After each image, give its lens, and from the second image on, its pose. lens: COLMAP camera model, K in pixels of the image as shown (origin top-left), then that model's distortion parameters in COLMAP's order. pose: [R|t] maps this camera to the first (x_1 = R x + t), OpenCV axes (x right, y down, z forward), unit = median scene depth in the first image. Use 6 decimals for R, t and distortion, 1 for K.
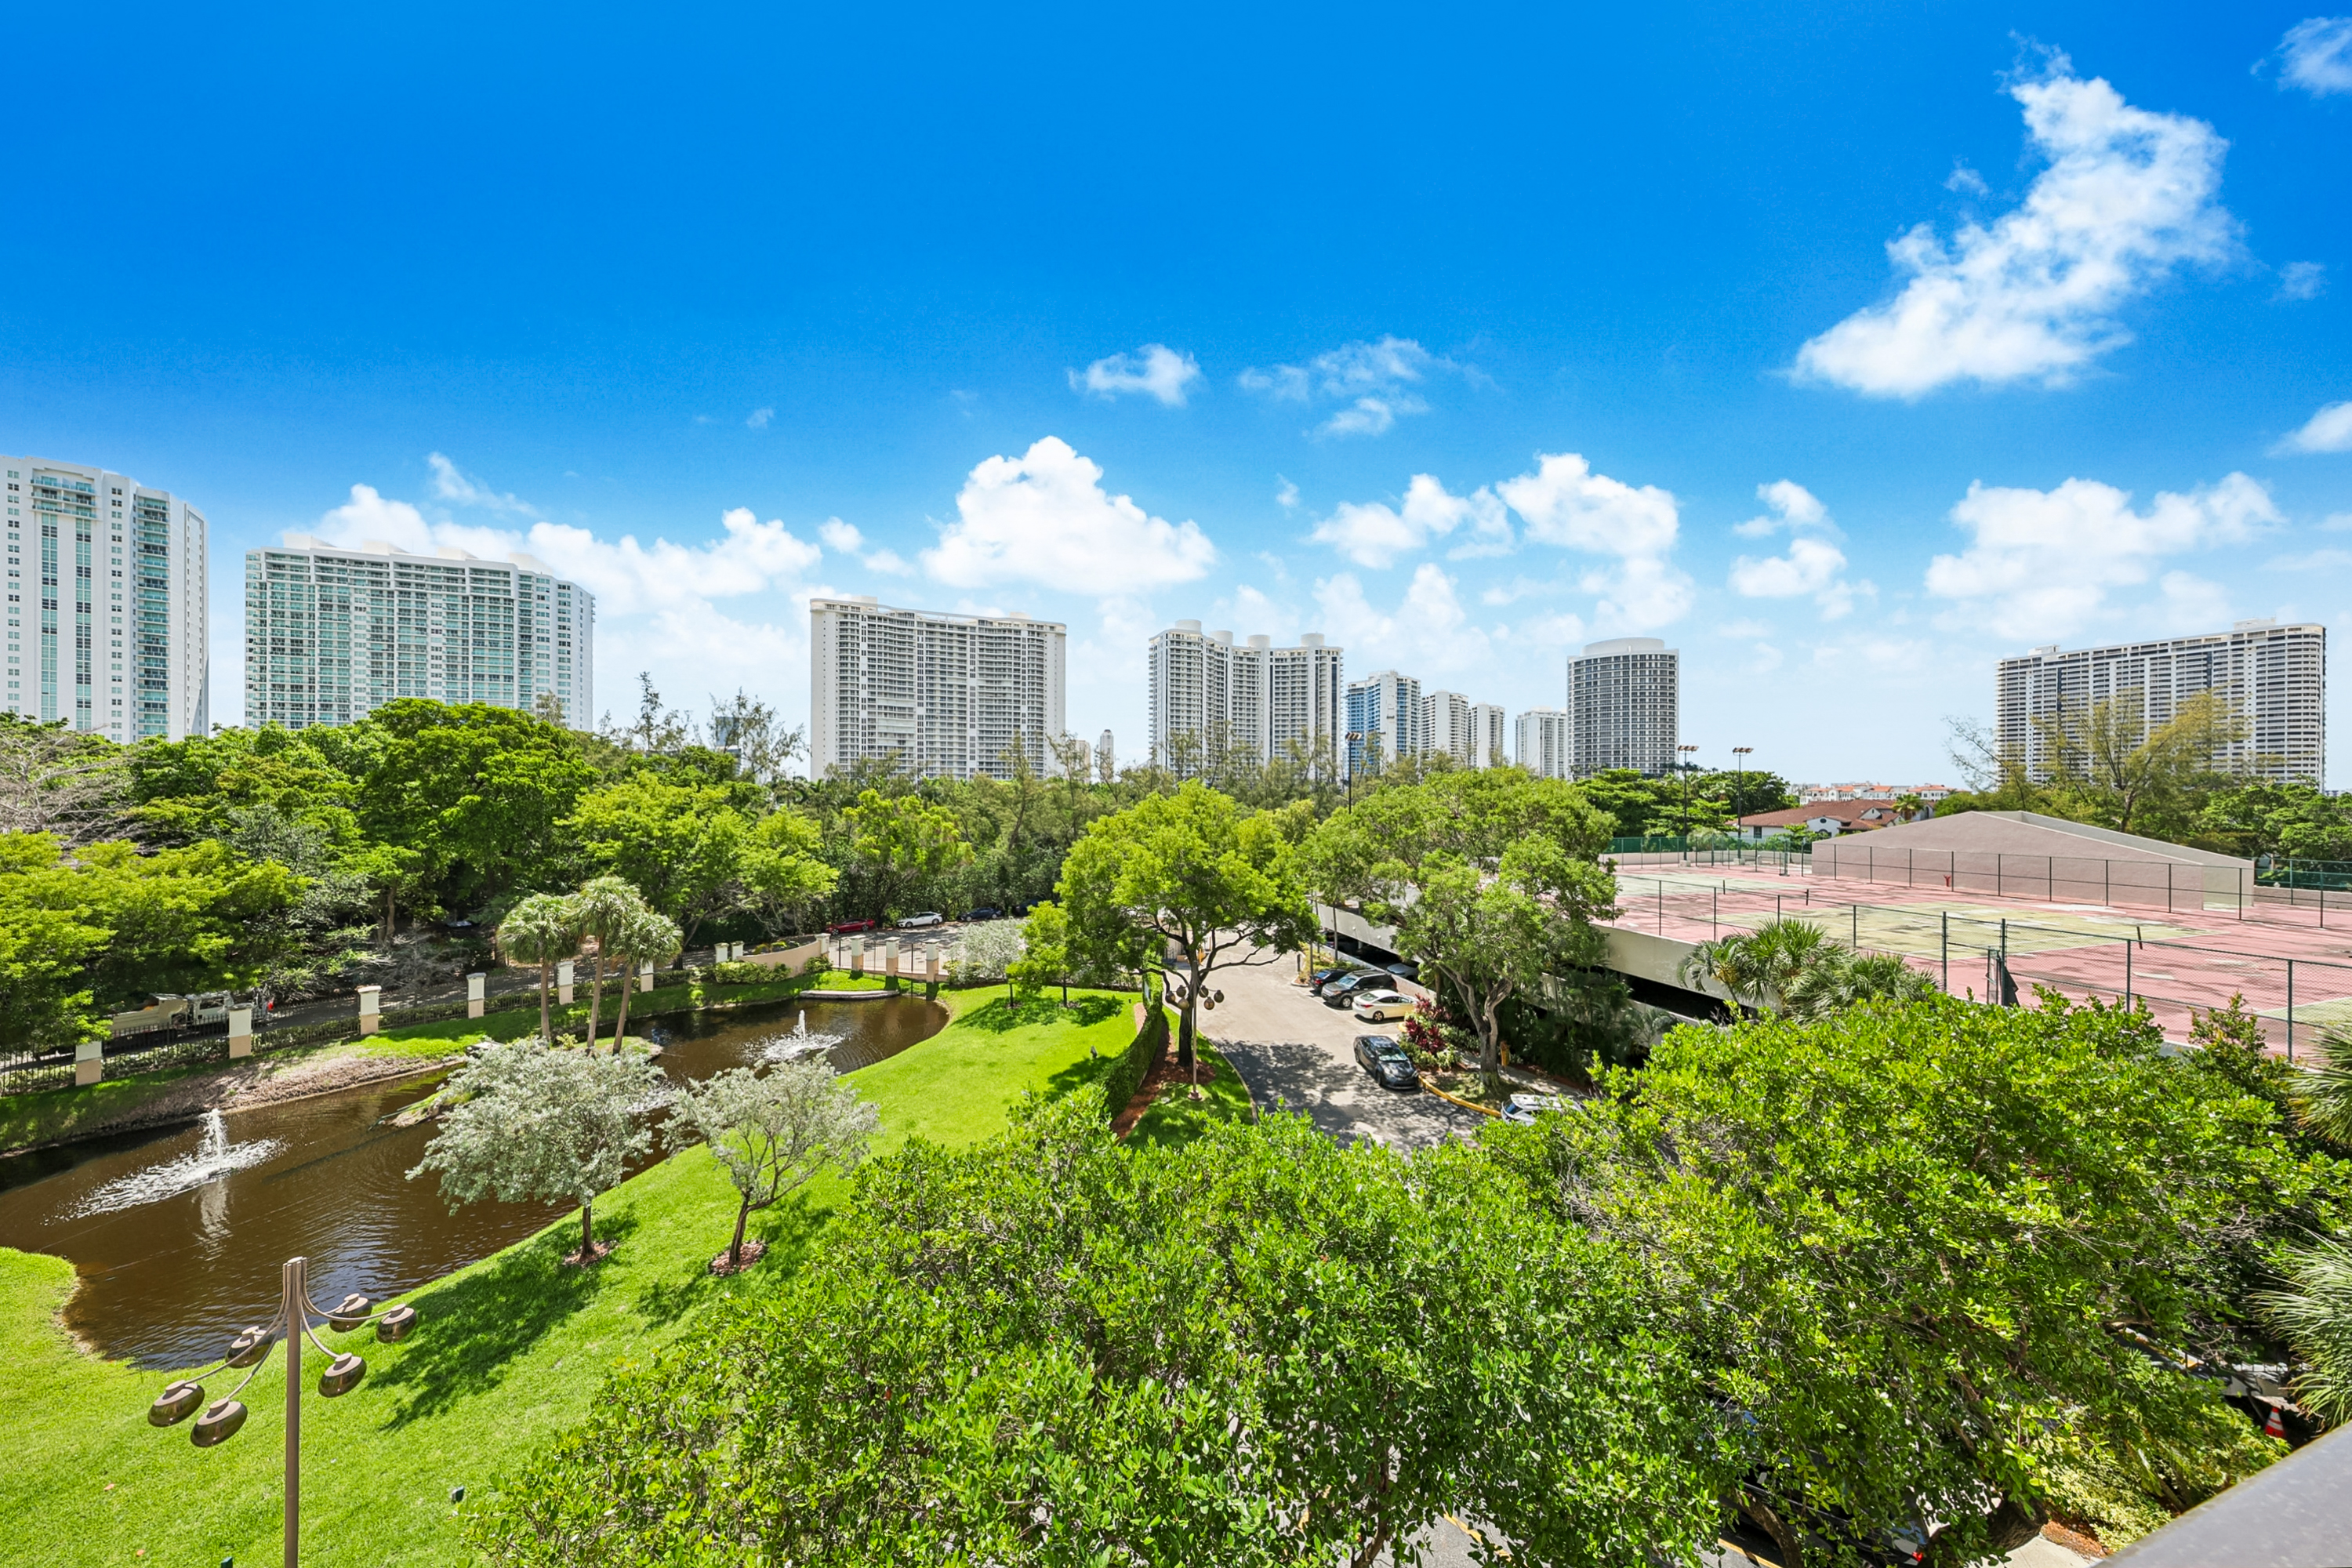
lens RADIAL K [[691.0, 0, 1180.4], [0, 691.0, 794.9], [0, 0, 1]] dist [-0.000457, -0.000012]
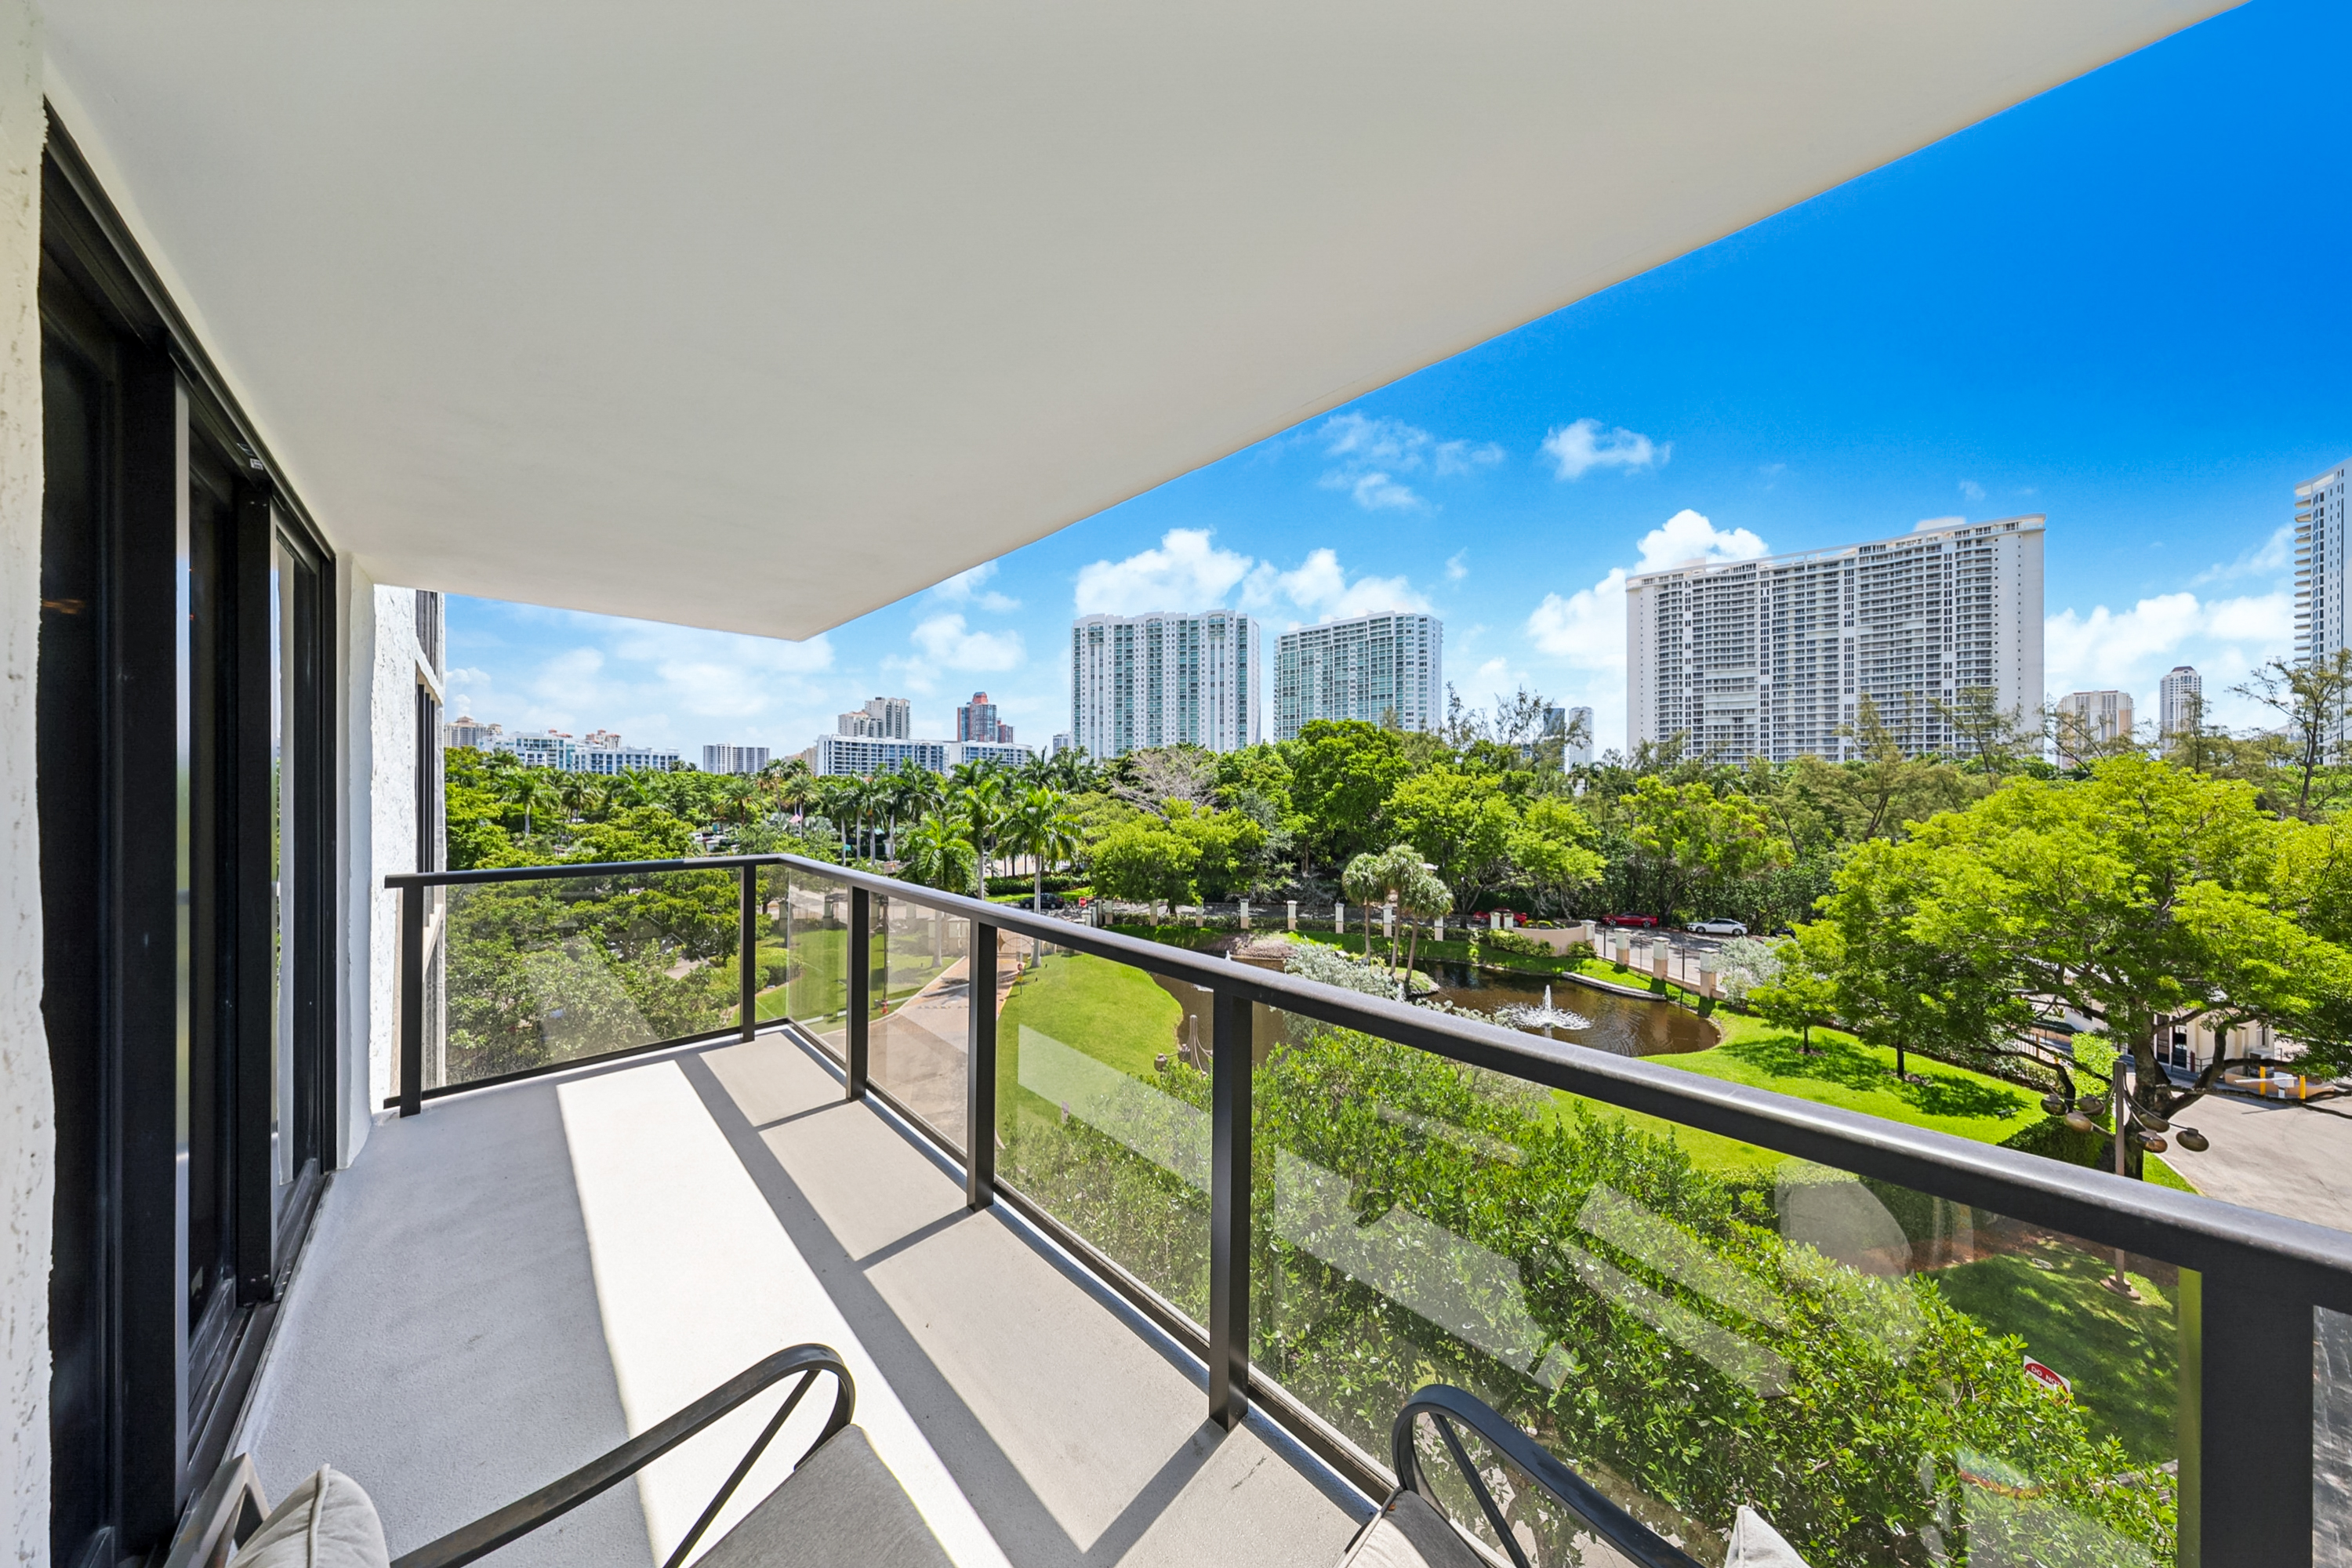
lens RADIAL K [[691.0, 0, 1182.0], [0, 691.0, 784.2], [0, 0, 1]] dist [-0.000457, -0.000012]
pose [[0.473844, 0.001514, -0.880608, 0.101846], [0.000986, 0.999997, 0.002250, -0.000037], [0.880608, -0.001935, 0.473841, 0.005431]]
